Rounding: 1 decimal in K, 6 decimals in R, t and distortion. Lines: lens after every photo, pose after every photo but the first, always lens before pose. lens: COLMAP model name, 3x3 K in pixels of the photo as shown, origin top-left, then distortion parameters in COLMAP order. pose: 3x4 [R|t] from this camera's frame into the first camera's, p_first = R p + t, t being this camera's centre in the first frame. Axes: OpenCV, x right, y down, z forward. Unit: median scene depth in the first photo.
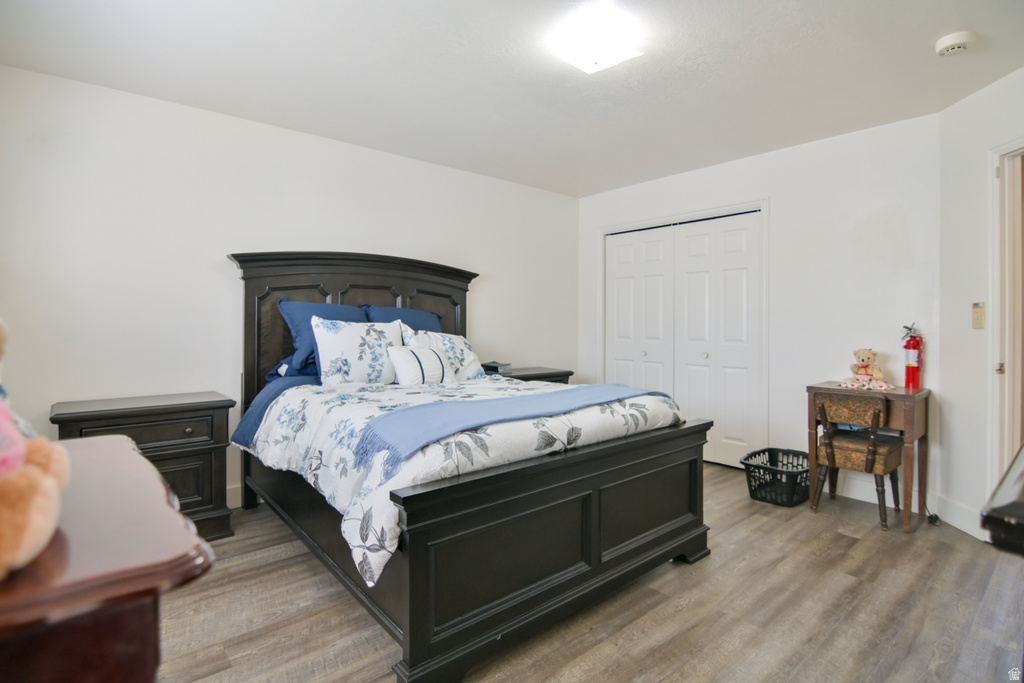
lens RADIAL K [[496.3, 0, 491.2], [0, 496.3, 321.4], [0, 0, 1]] dist [-0.000146, -0.015529]
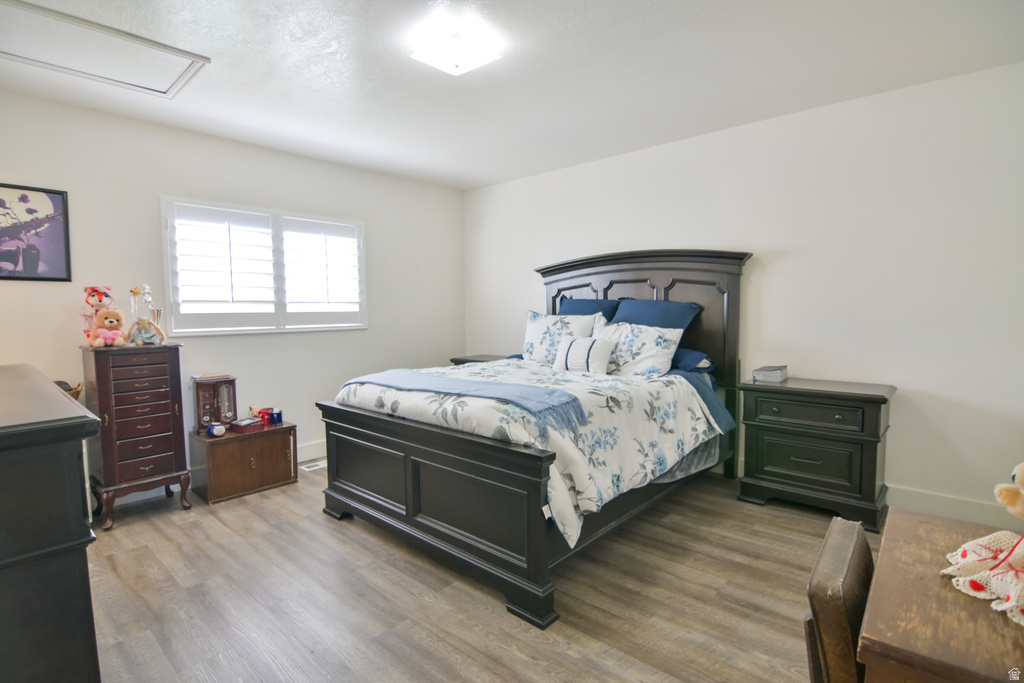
lens RADIAL K [[503.7, 0, 512.0], [0, 503.7, 341.5], [0, 0, 1]] dist [0.000998, -0.015844]
pose [[0.173328, 0.063799, -0.982796, 1.216758], [0.007075, 0.997793, 0.066020, -0.019198], [0.984839, -0.018396, 0.172494, 0.872866]]
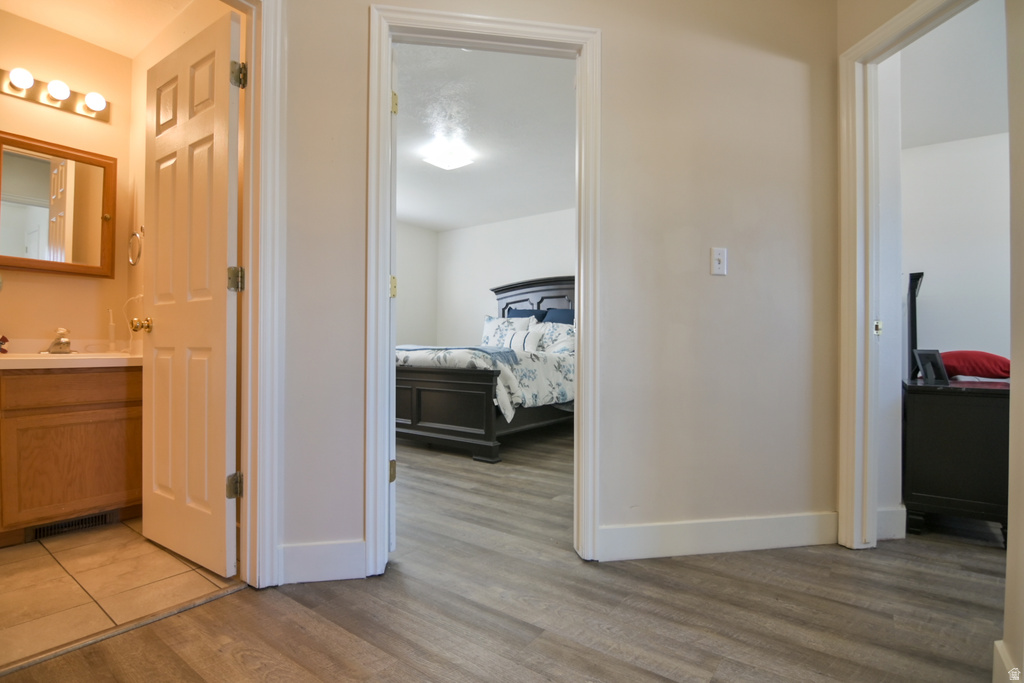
lens RADIAL K [[489.6, 0, 512.0], [0, 489.6, 341.5], [0, 0, 1]] dist [-0.001225, -0.017622]
pose [[0.263914, -0.001383, -0.964545, 1.900603], [-0.010446, 0.999936, -0.004292, 0.126165], [0.964490, 0.011208, 0.263883, 0.714850]]
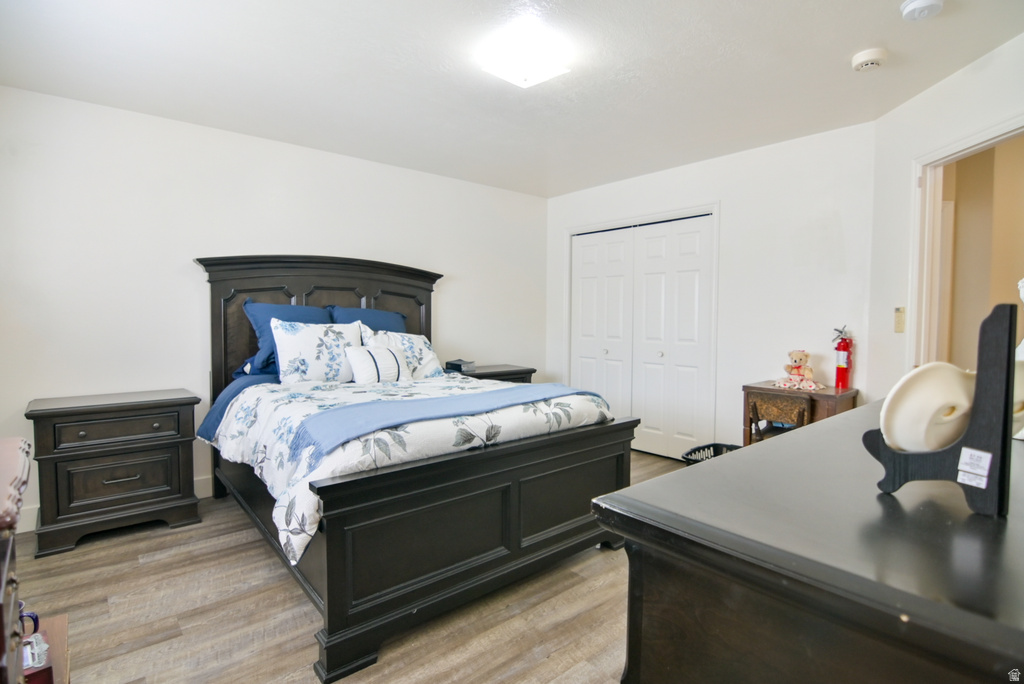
lens RADIAL K [[500.7, 0, 486.8], [0, 500.7, 333.8], [0, 0, 1]] dist [-0.001350, -0.016805]
pose [[0.999949, 0.001304, -0.010007, 0.132709], [-0.000907, 0.999219, 0.039508, -0.024996], [0.010051, -0.039497, 0.999169, -0.074663]]
